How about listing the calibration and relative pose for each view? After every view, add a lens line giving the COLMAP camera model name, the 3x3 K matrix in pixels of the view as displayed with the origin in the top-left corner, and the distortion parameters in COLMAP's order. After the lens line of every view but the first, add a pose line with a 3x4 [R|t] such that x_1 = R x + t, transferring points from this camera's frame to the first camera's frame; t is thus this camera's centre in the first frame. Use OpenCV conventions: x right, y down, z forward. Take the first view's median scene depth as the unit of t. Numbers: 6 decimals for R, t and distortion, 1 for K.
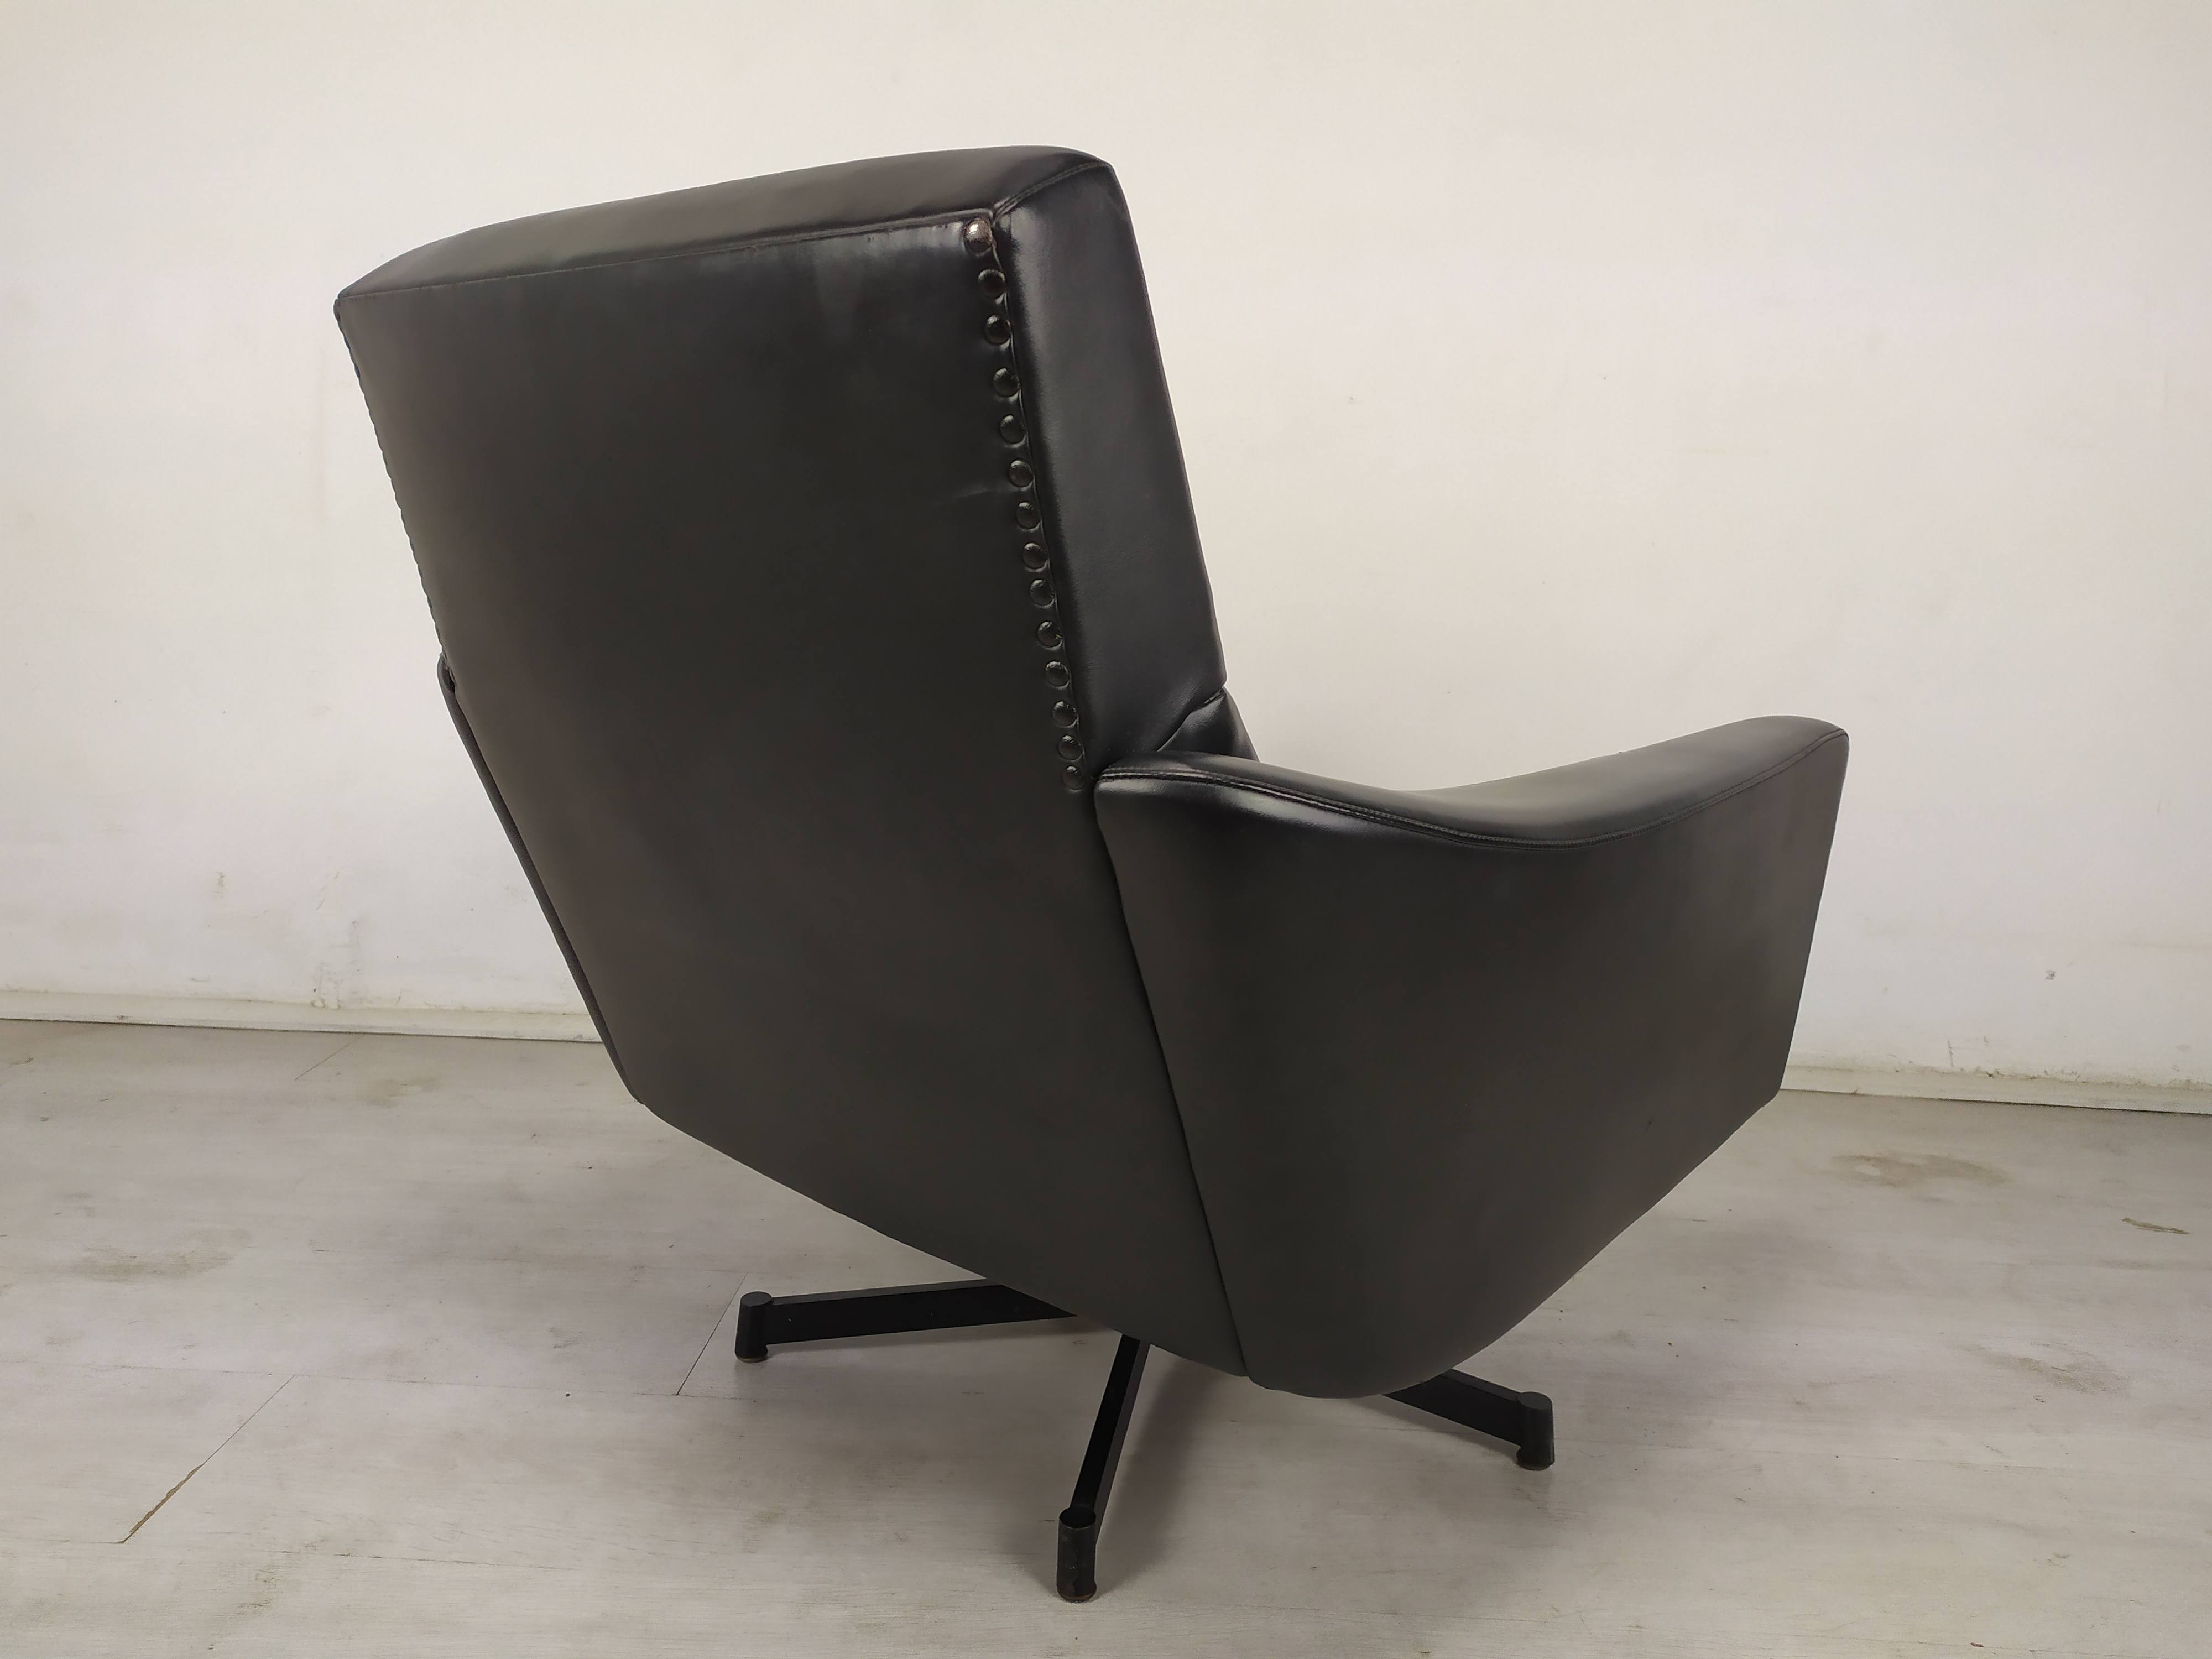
lens RADIAL K [[1770.4, 0, 1106.0], [0, 1770.4, 829.5], [0, 0, 1]] dist [0.014090, -0.008201]
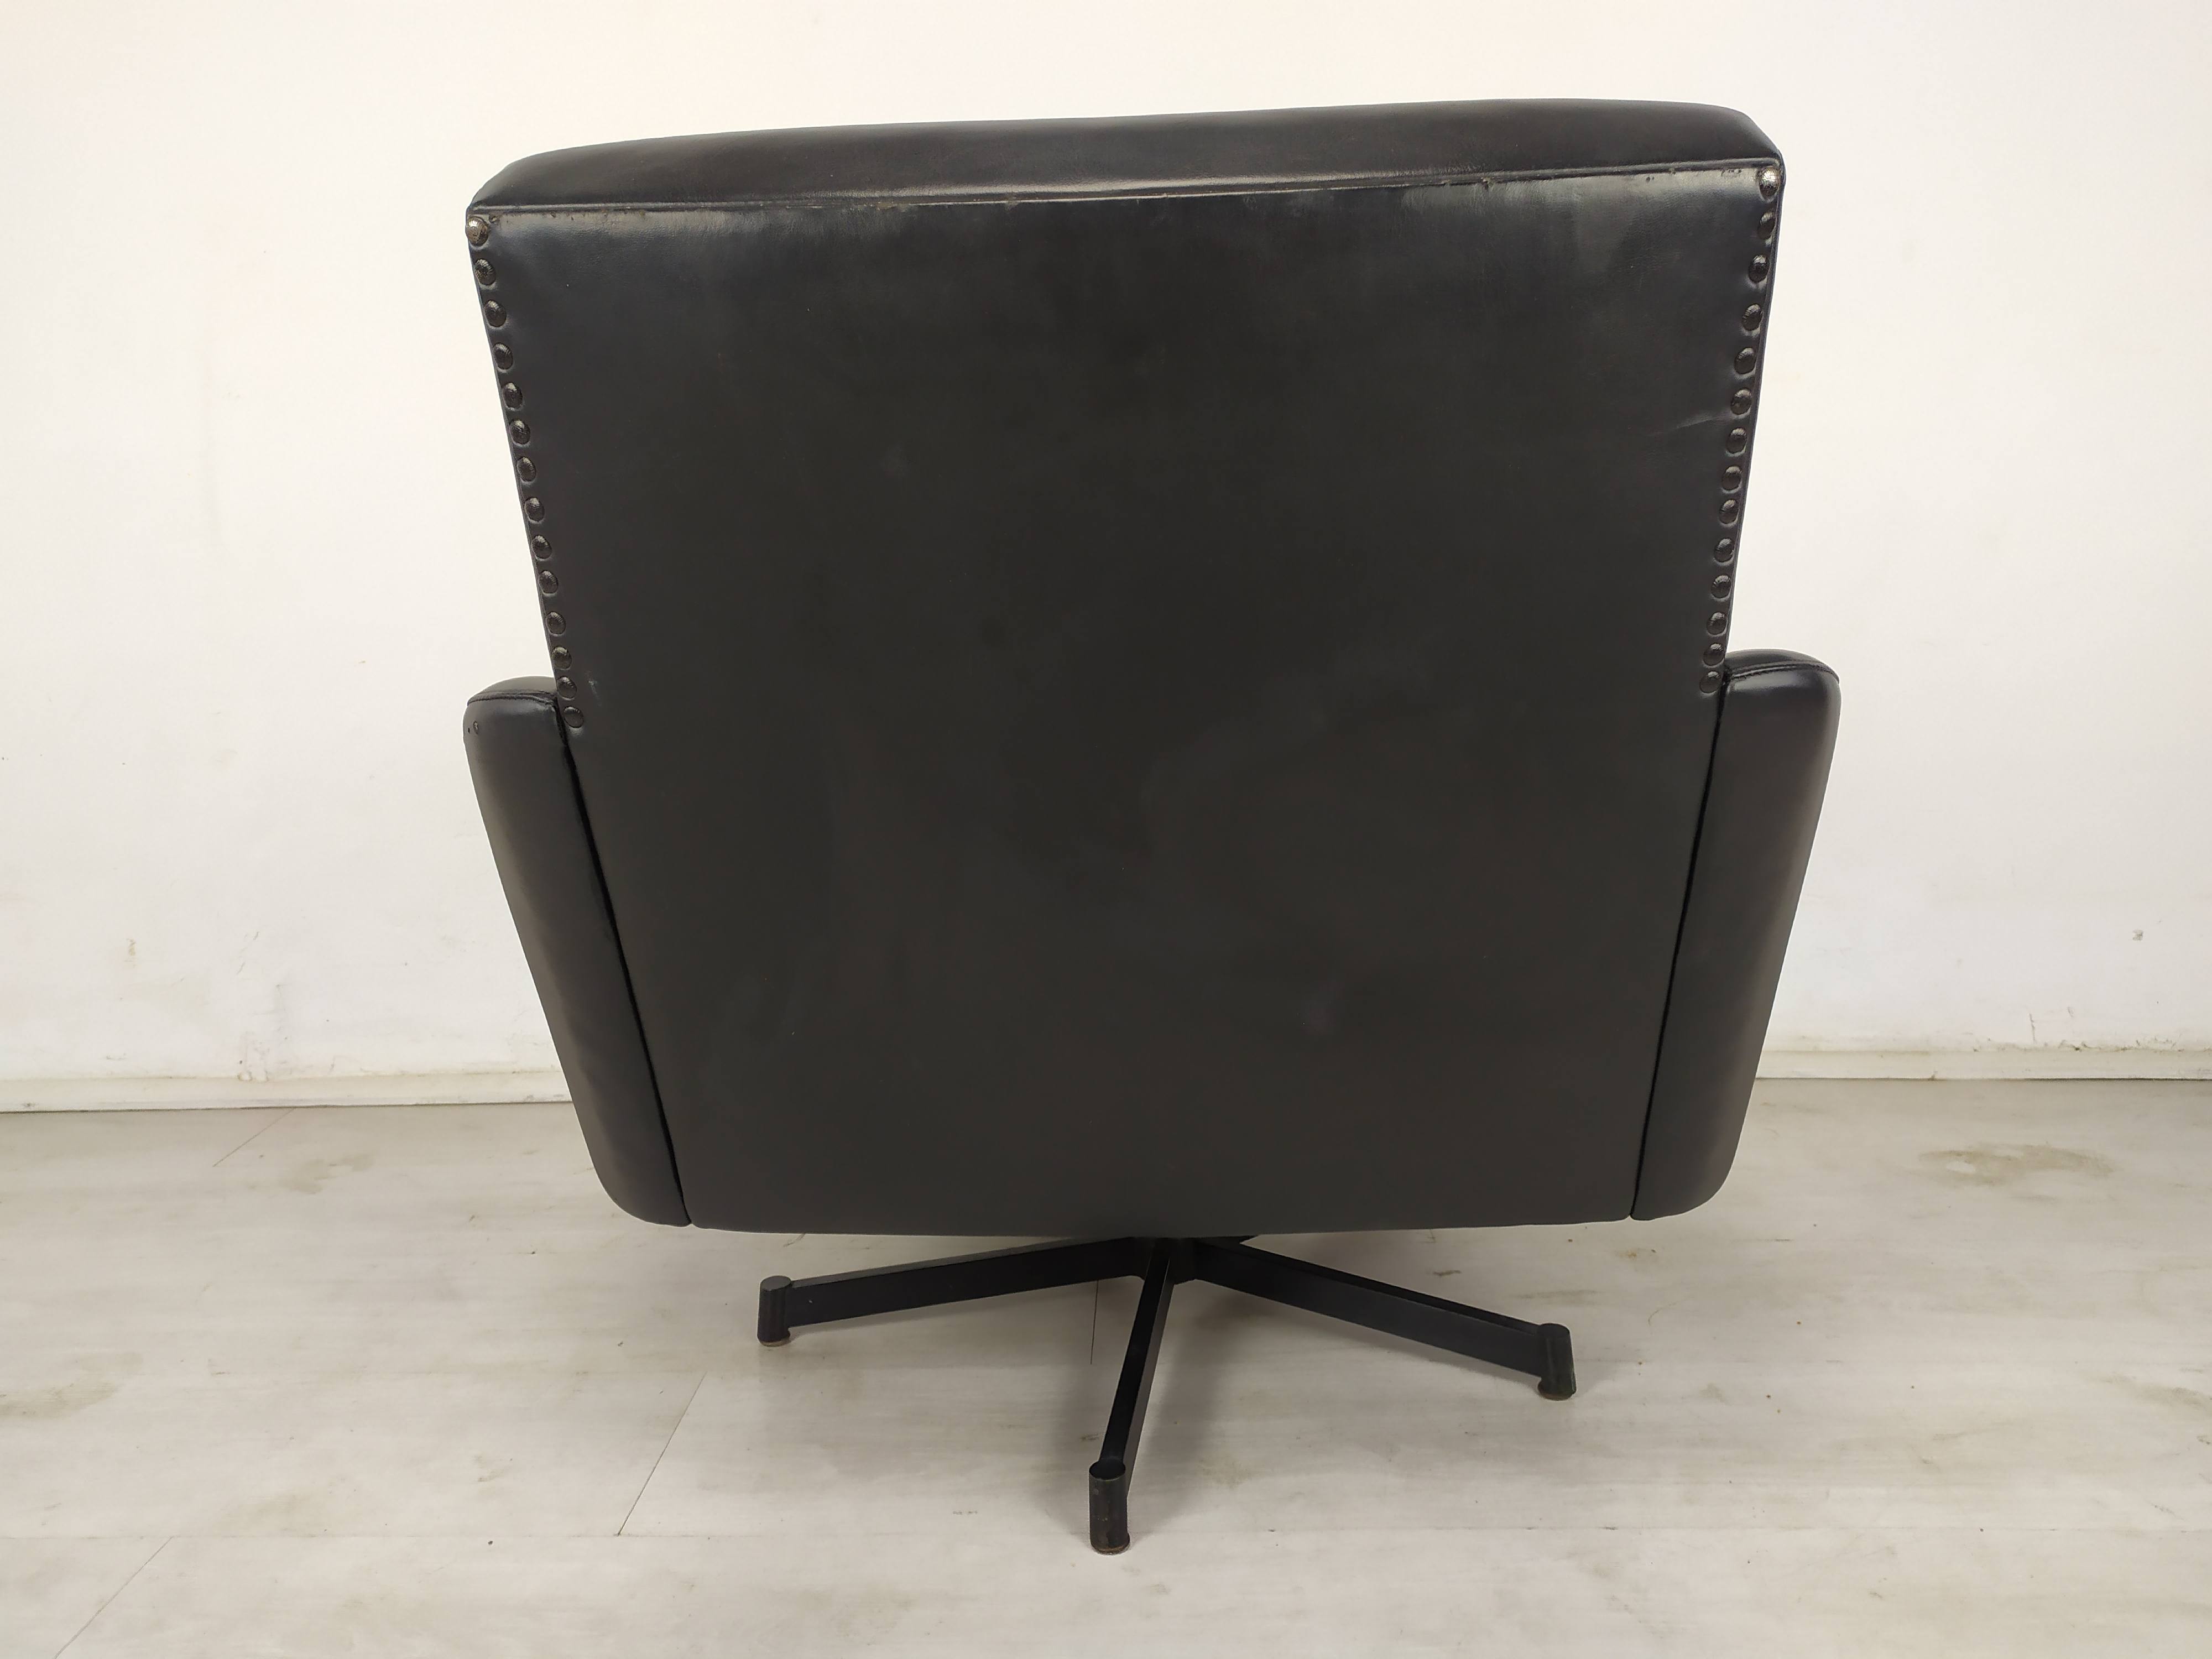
lens RADIAL K [[1714.5, 0, 1095.1], [0, 1714.5, 836.4], [0, 0, 1]] dist [-0.021400, 0.035641]
pose [[0.998274, -0.057332, -0.012731, 0.012165], [0.057430, 0.998322, 0.007453, -0.007205], [0.012282, -0.008171, 0.999891, 0.130548]]
